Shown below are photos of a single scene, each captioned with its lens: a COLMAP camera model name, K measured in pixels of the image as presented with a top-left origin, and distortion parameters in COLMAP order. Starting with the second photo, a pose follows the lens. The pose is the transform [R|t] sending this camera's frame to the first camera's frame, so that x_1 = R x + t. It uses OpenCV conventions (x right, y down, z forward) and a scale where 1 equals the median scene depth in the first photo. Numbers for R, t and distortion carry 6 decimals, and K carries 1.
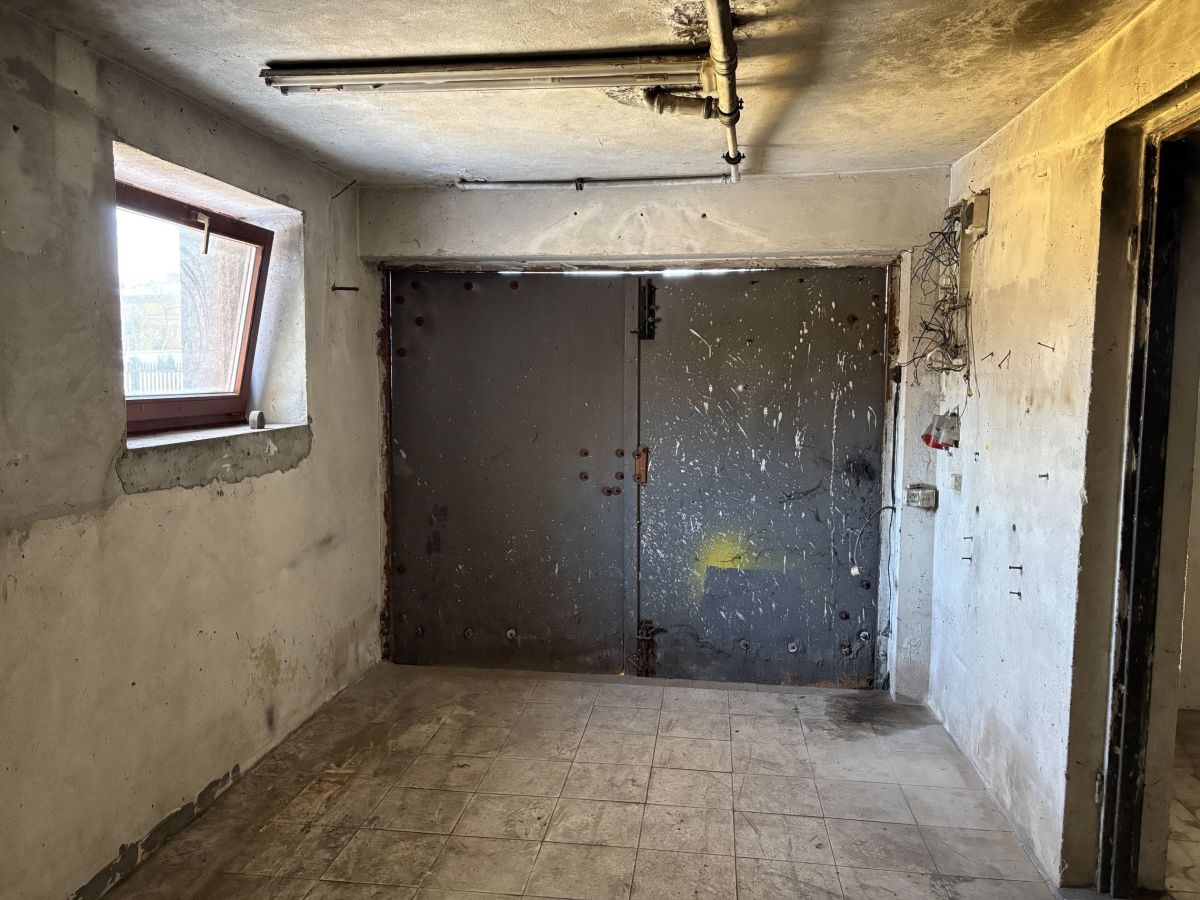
lens RADIAL K [[923.9, 0, 599.8], [0, 923.9, 452.9], [0, 0, 1]] dist [0.039374, -0.016496]
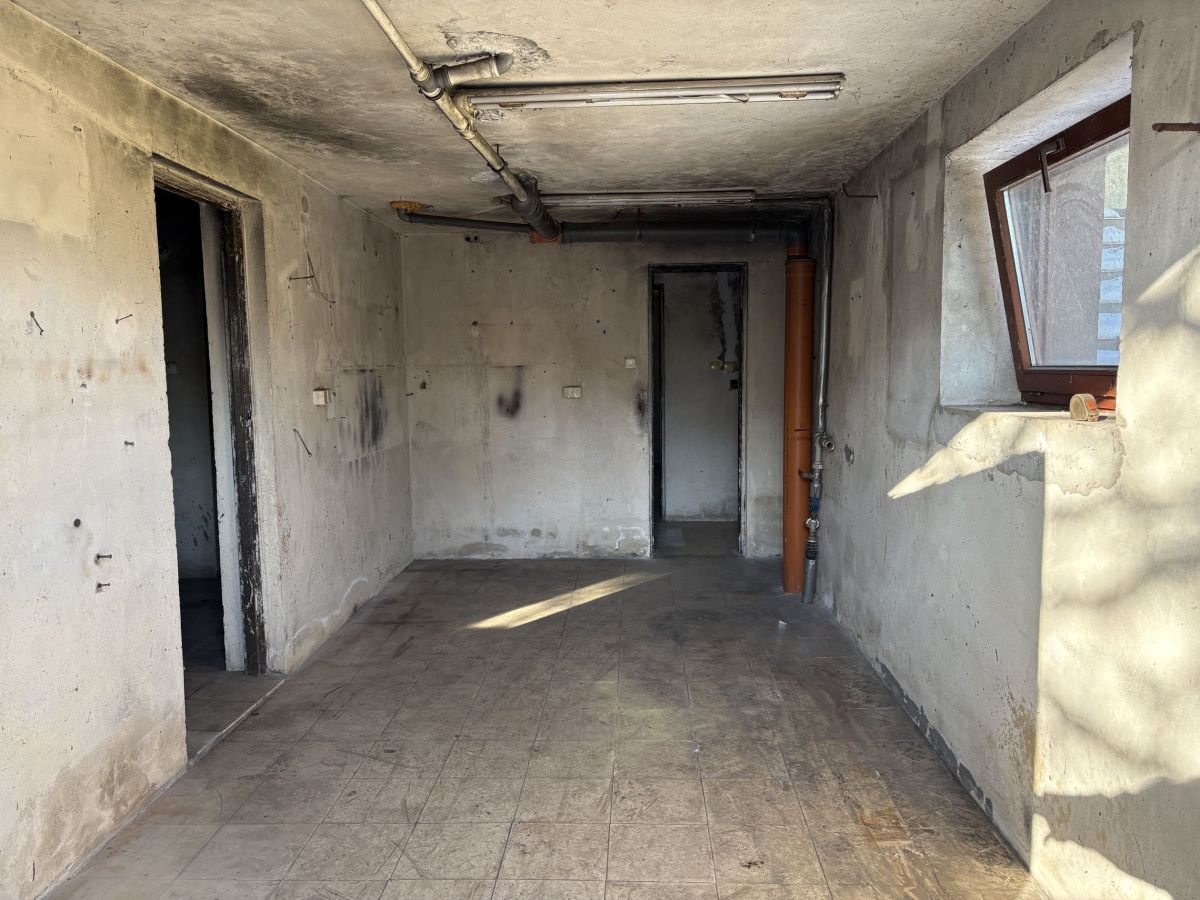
lens RADIAL K [[923.9, 0, 600.2], [0, 923.9, 450.8], [0, 0, 1]] dist [0.039374, -0.016496]
pose [[-0.996667, 0.011063, -0.080826, 0.035205], [-0.003797, 0.983396, 0.181430, -0.146851], [0.081491, 0.181133, -0.980077, 1.919642]]
